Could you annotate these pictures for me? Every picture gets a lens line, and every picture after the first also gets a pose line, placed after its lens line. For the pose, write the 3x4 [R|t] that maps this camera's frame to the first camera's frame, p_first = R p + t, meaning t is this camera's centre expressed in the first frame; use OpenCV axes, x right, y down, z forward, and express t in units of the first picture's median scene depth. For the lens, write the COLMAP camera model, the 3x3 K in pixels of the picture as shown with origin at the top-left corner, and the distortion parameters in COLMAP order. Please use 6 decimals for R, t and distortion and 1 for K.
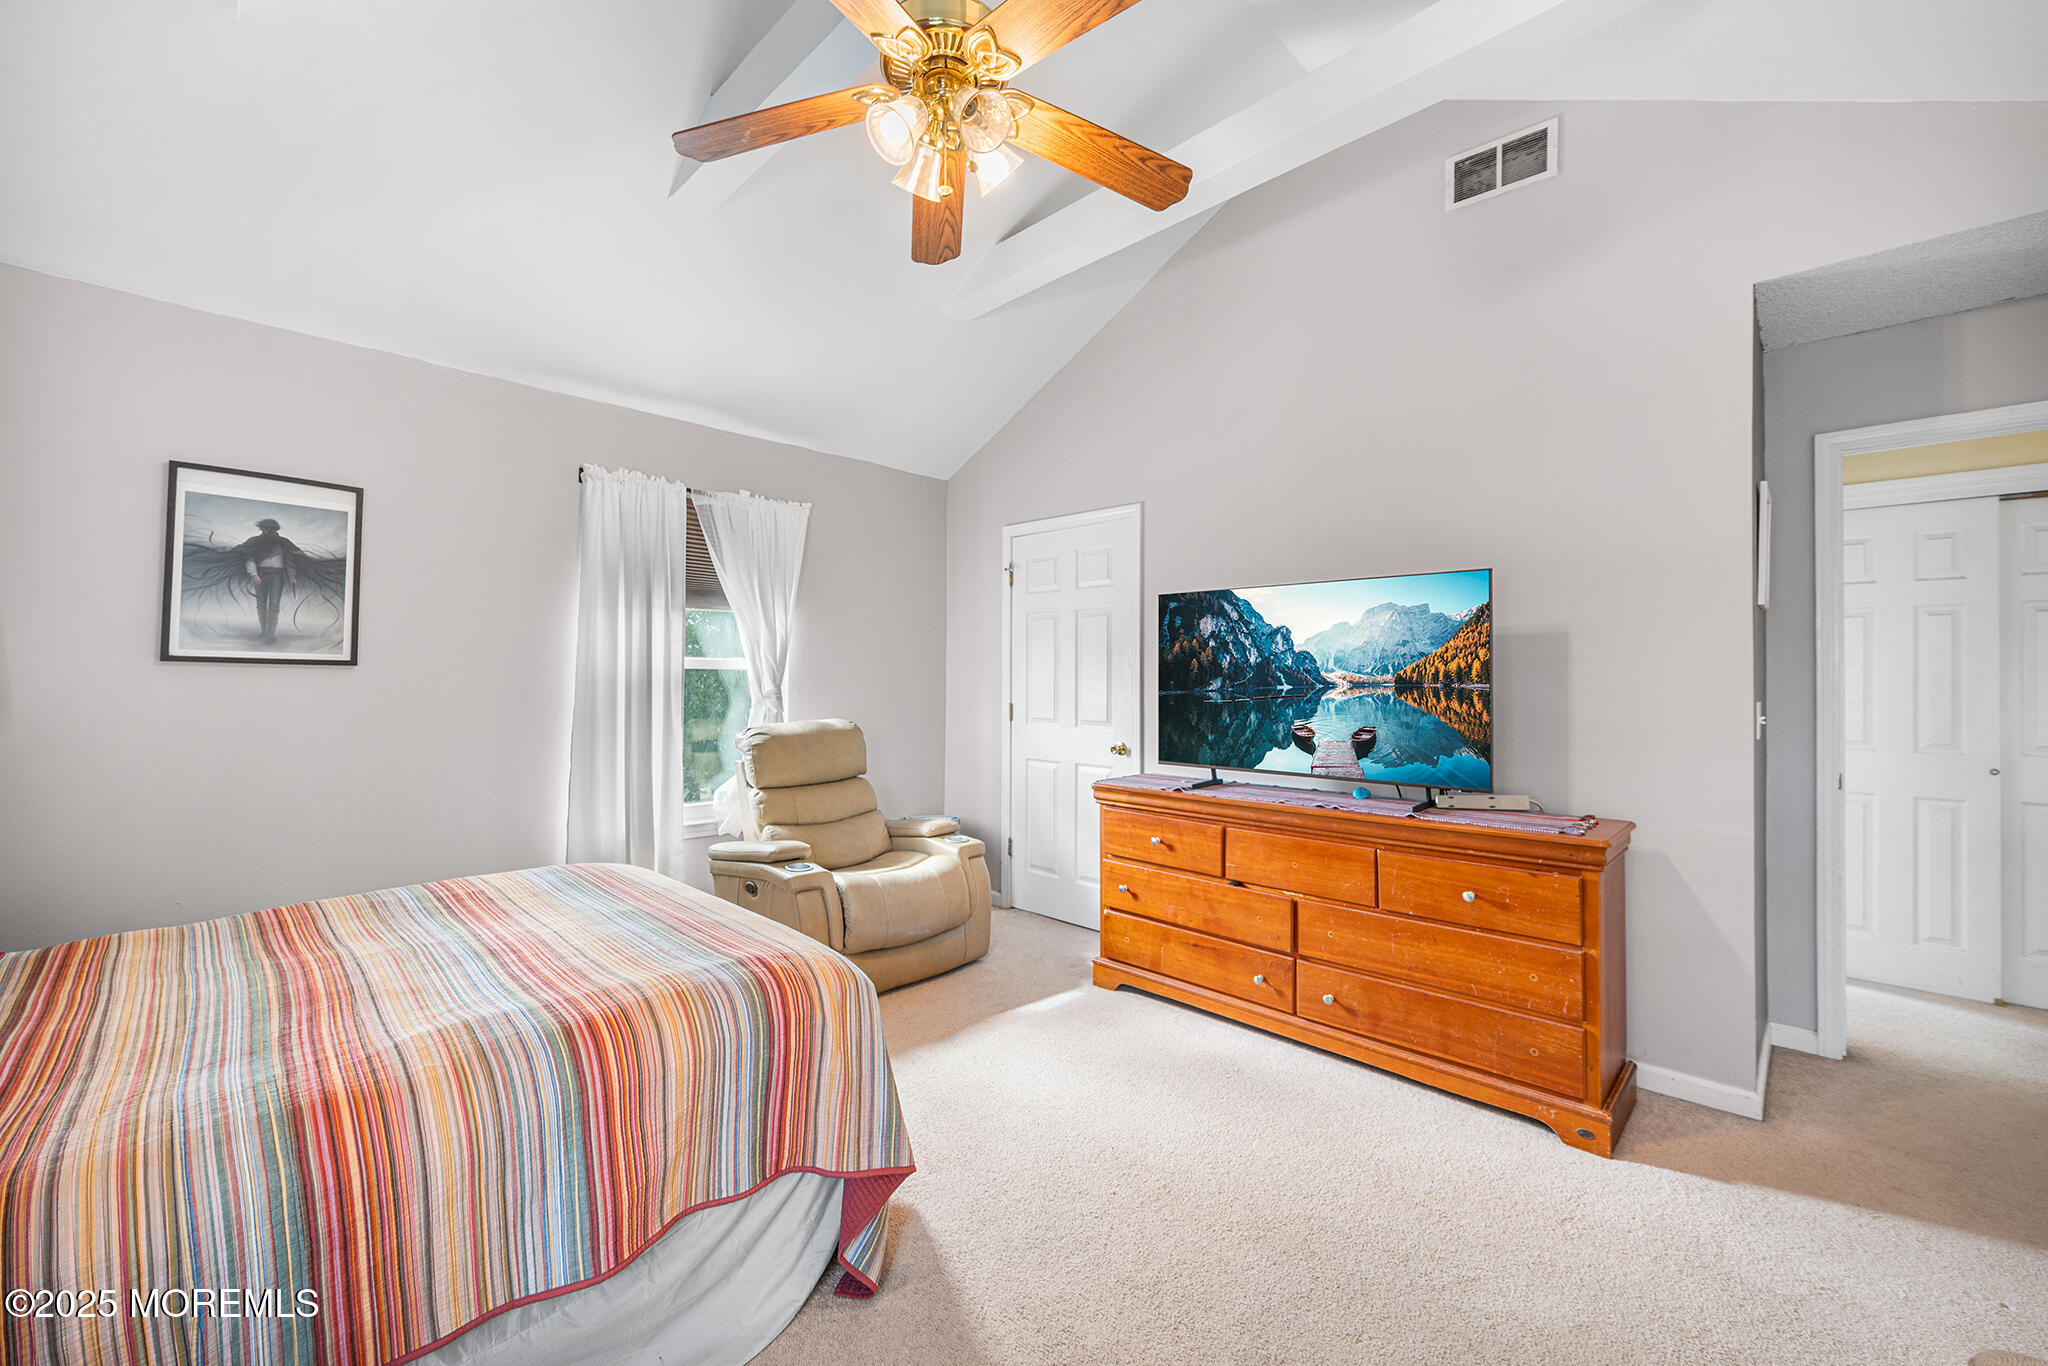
lens RADIAL K [[836.6, 0, 1025.5], [0, 836.6, 674.2], [0, 0, 1]] dist [0.000351, 0.000075]
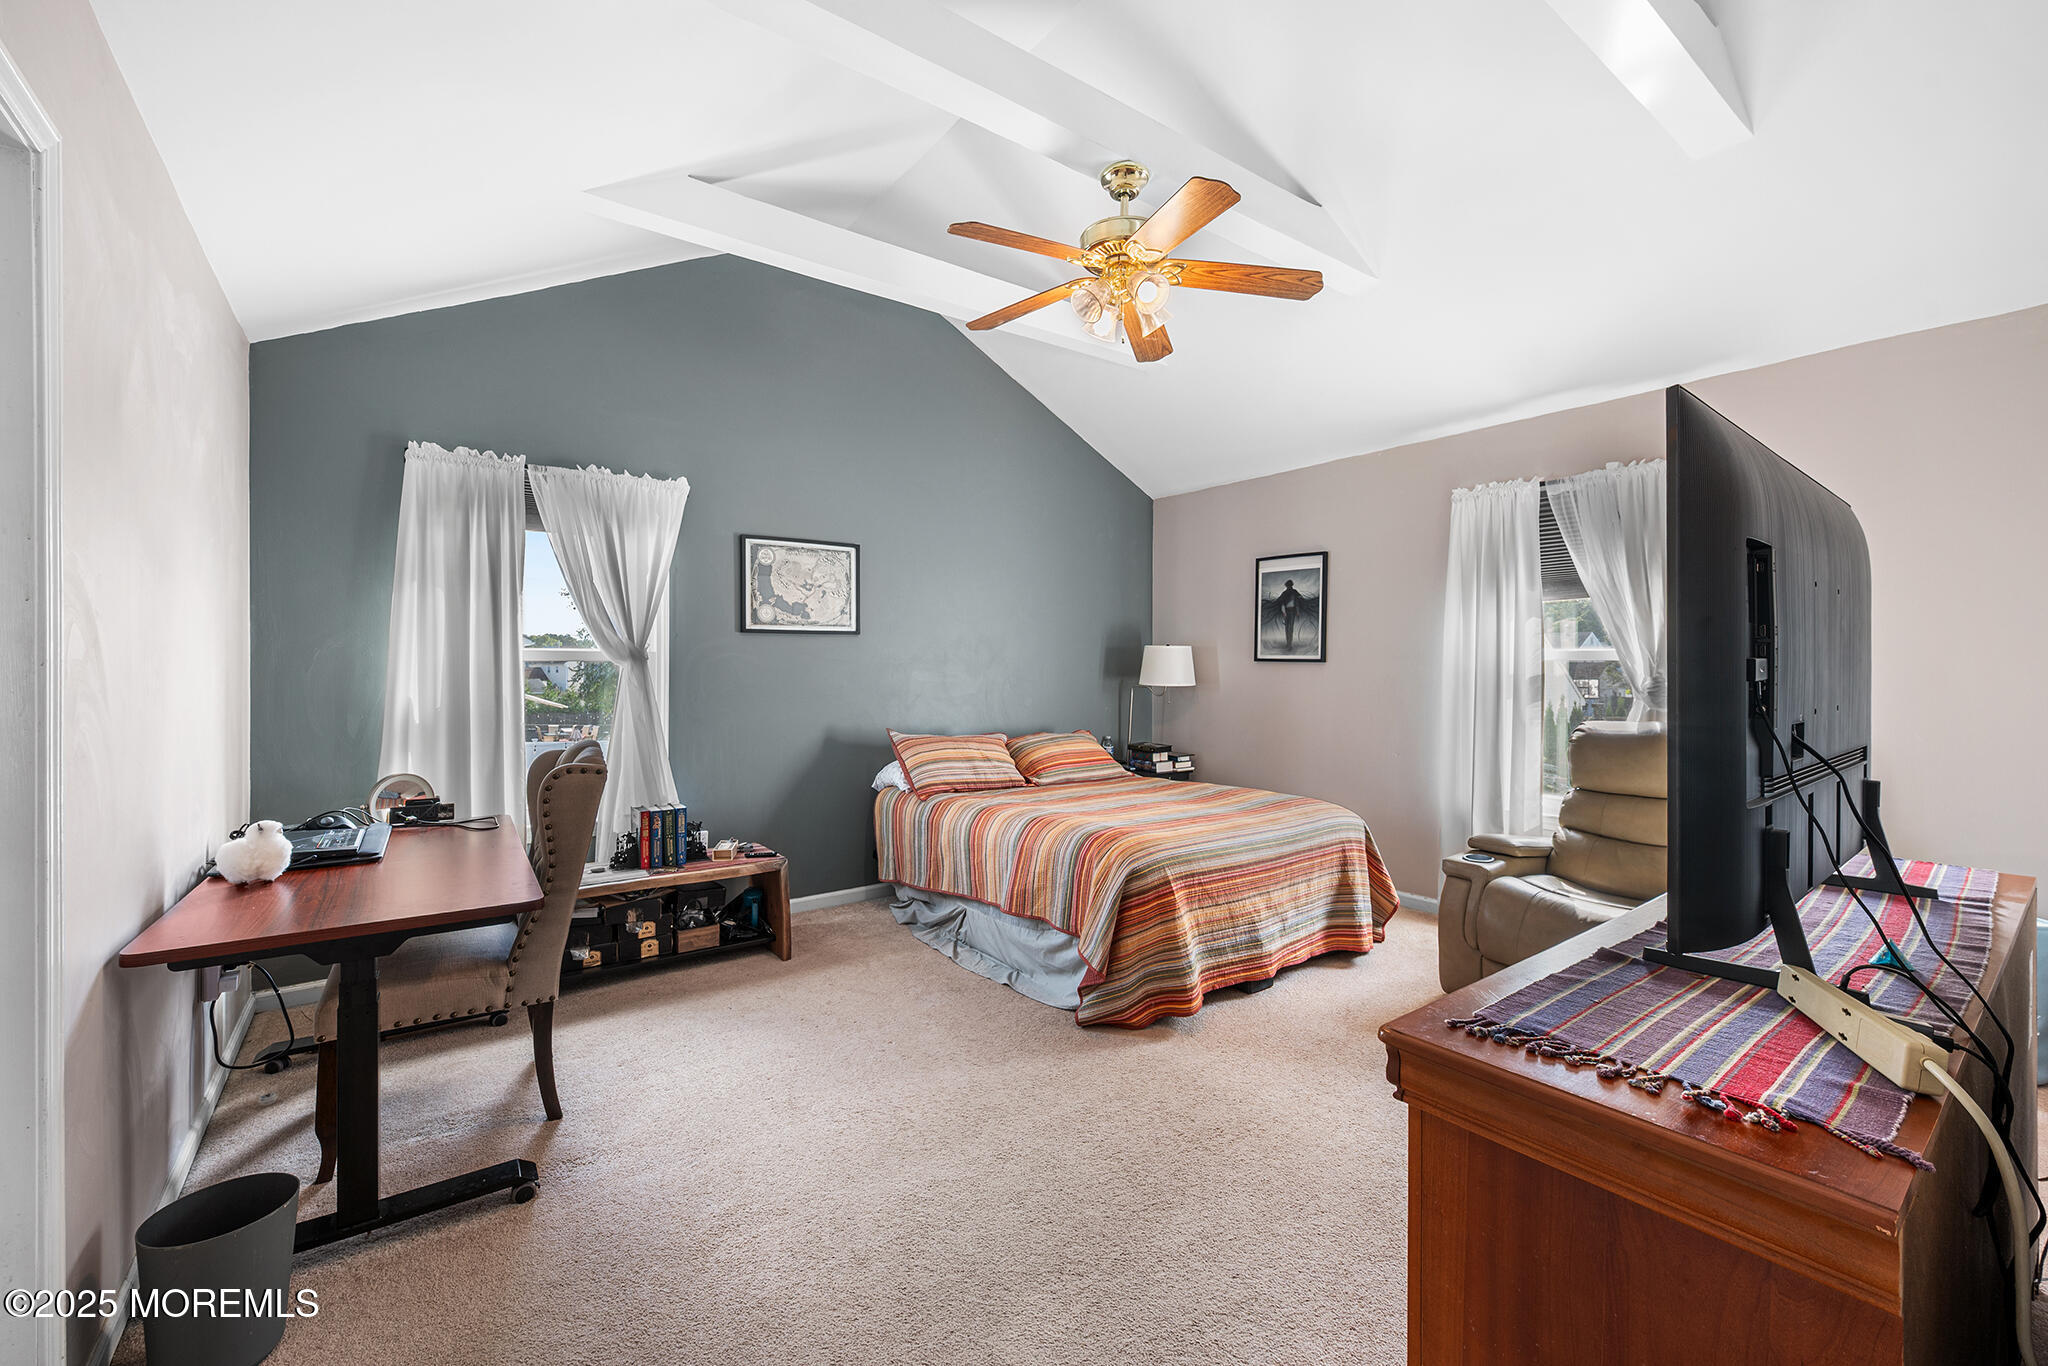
lens RADIAL K [[836.6, 0, 1025.5], [0, 836.6, 674.2], [0, 0, 1]] dist [0.000351, 0.000075]
pose [[-0.176445, -0.001163, -0.984310, 0.939713], [-0.002247, 0.999997, -0.000779, 0.016857], [0.984308, 0.002074, -0.176447, 0.754389]]
